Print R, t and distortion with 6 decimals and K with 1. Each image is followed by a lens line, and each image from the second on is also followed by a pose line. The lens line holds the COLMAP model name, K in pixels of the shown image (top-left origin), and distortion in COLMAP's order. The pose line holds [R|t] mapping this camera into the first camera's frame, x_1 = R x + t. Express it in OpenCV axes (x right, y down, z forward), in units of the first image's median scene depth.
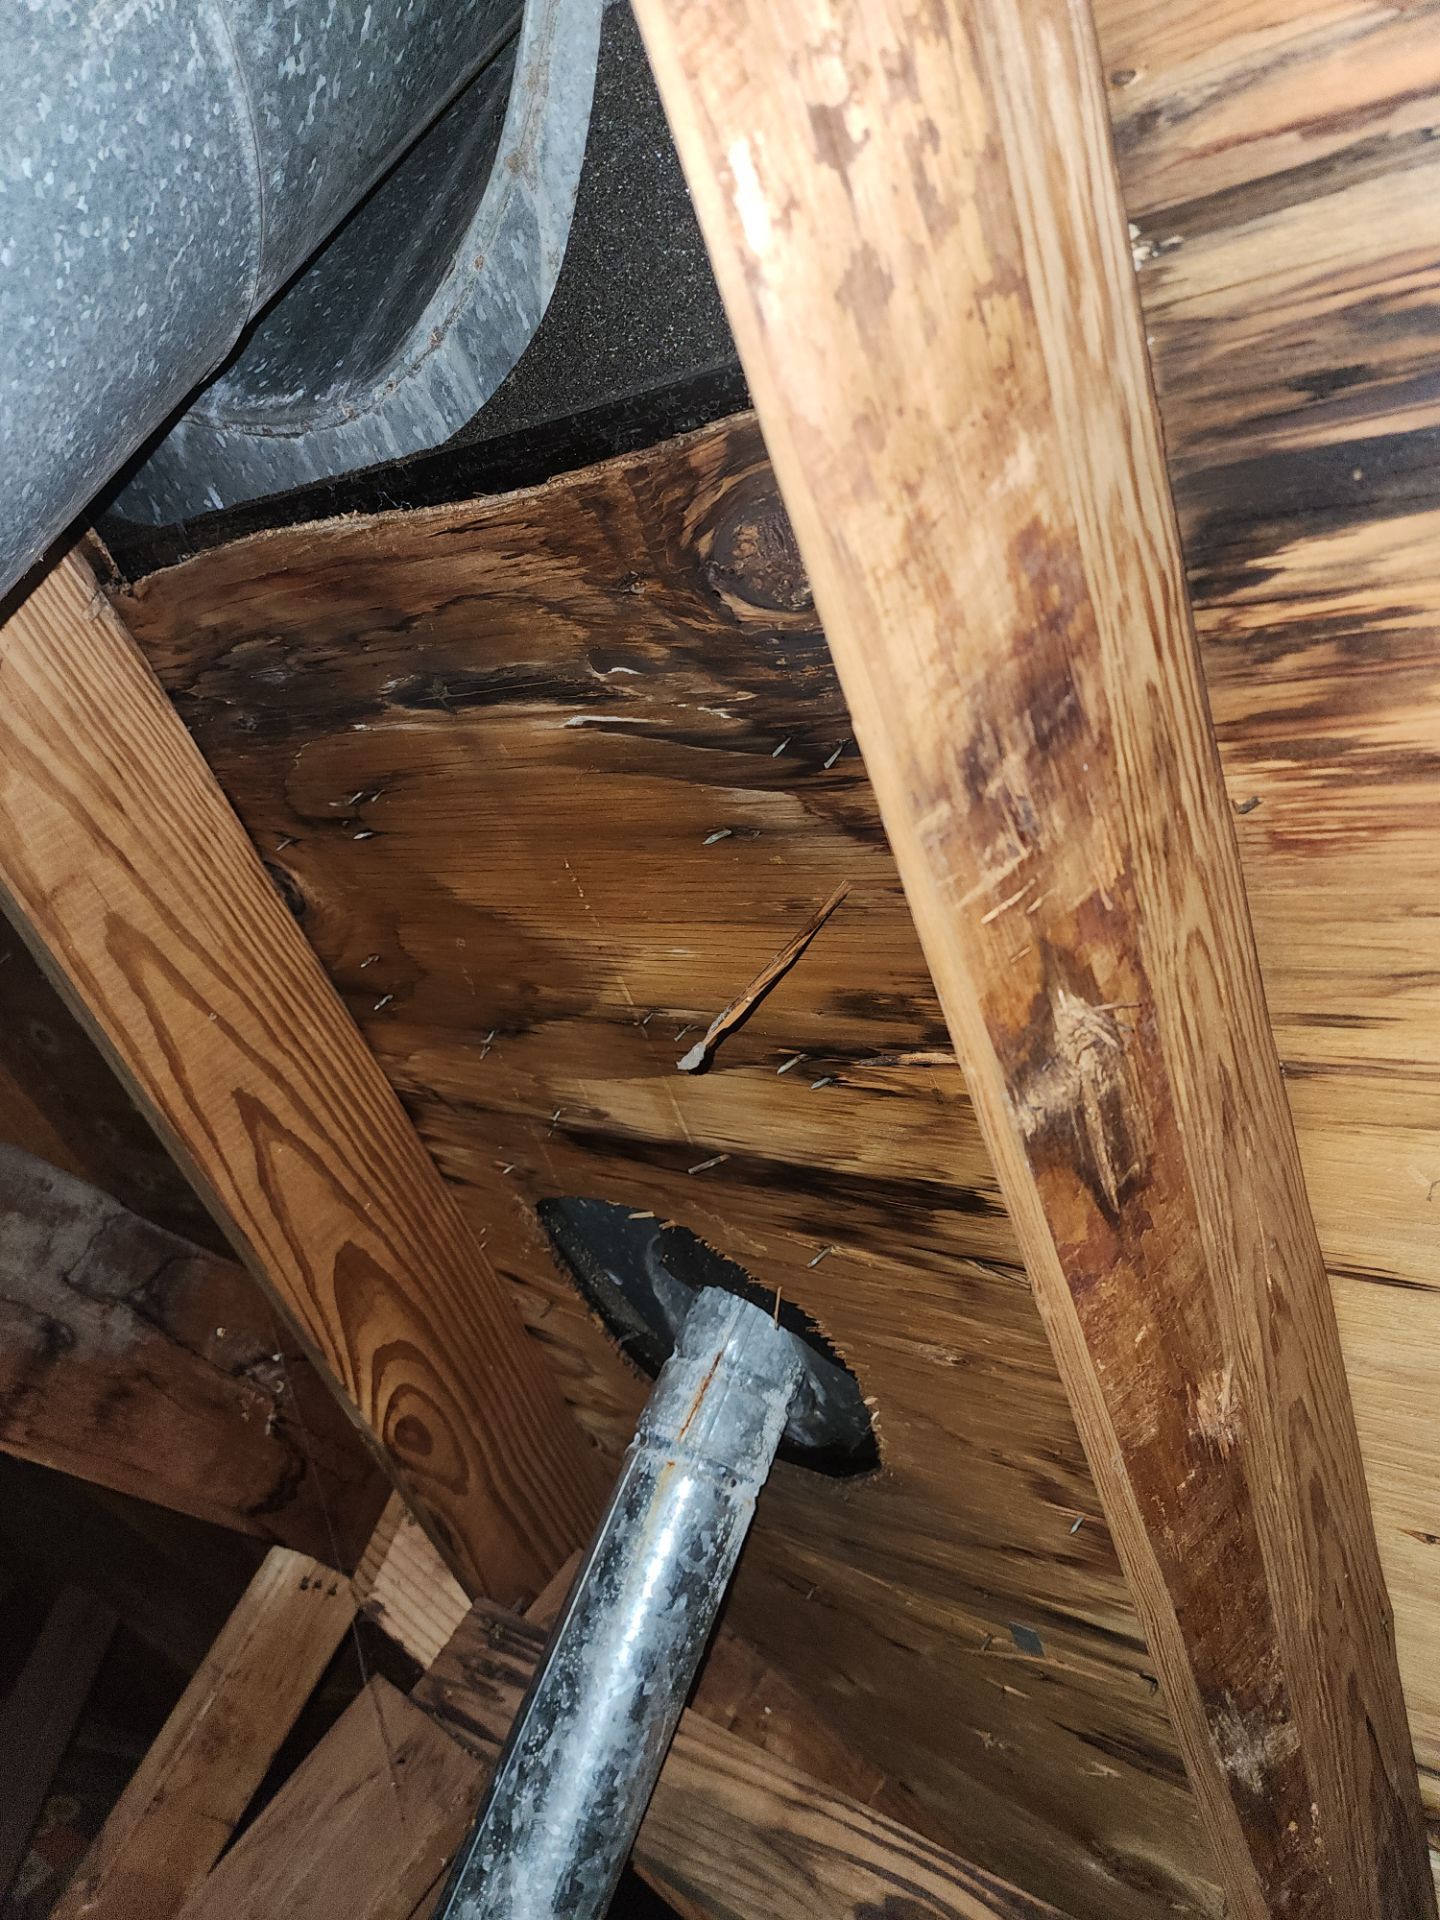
lens RADIAL K [[1328.1, 0, 720.0], [0, 1328.1, 960.0], [0, 0, 1]] dist [0.010539, -0.020730]
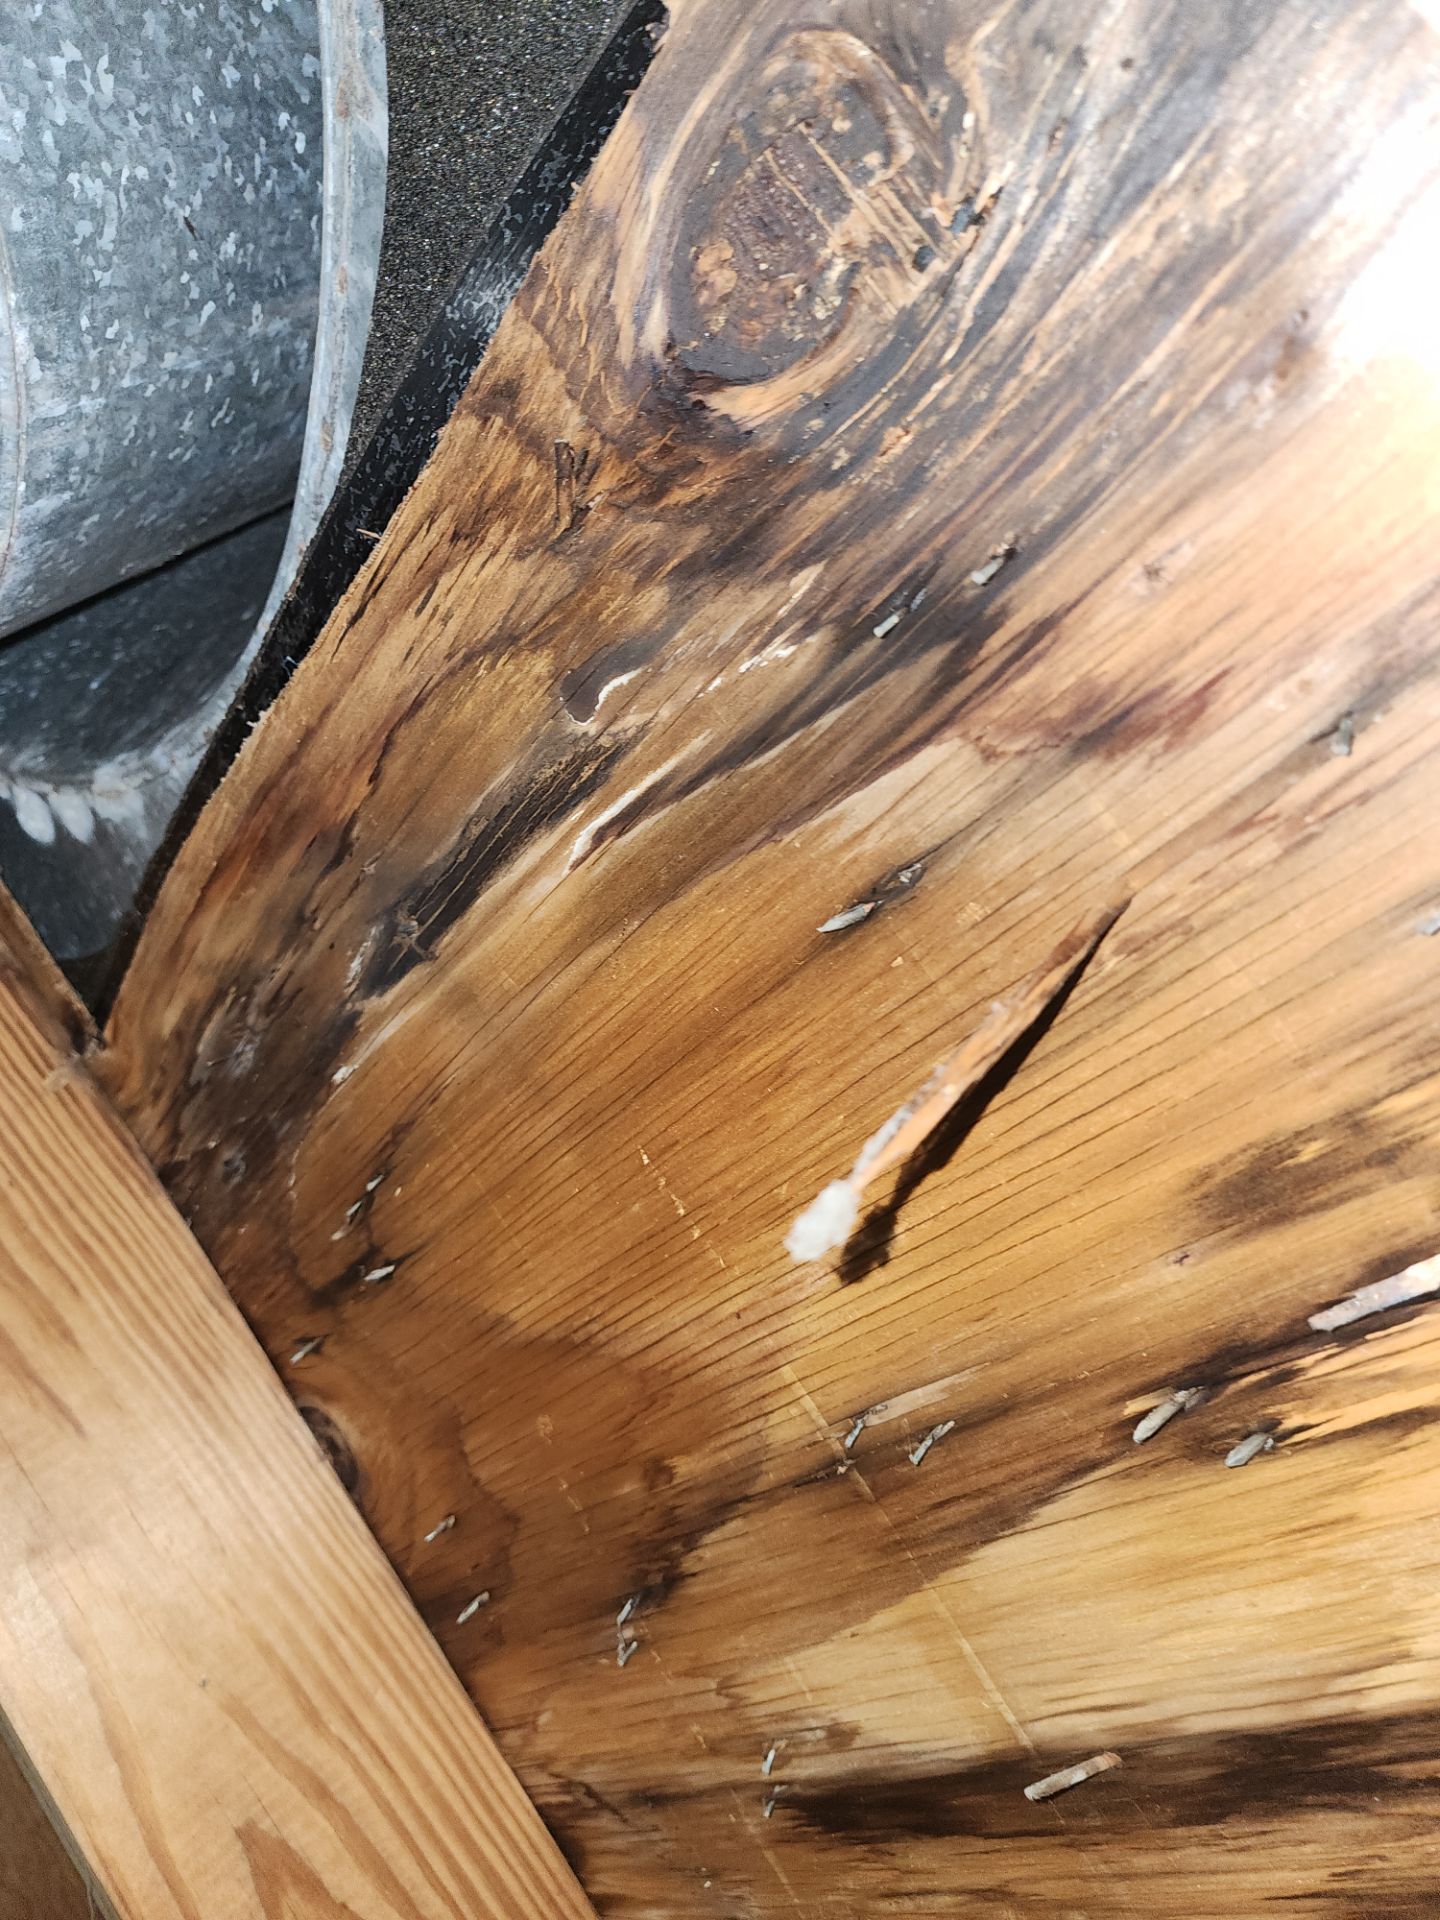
lens RADIAL K [[1328.1, 0, 720.0], [0, 1328.1, 960.0], [0, 0, 1]] dist [0.010539, -0.020730]
pose [[0.950930, -0.266628, -0.156976, 0.020785], [0.141168, 0.825343, -0.546700, 0.144992], [0.275324, 0.497714, 0.822483, 0.442974]]
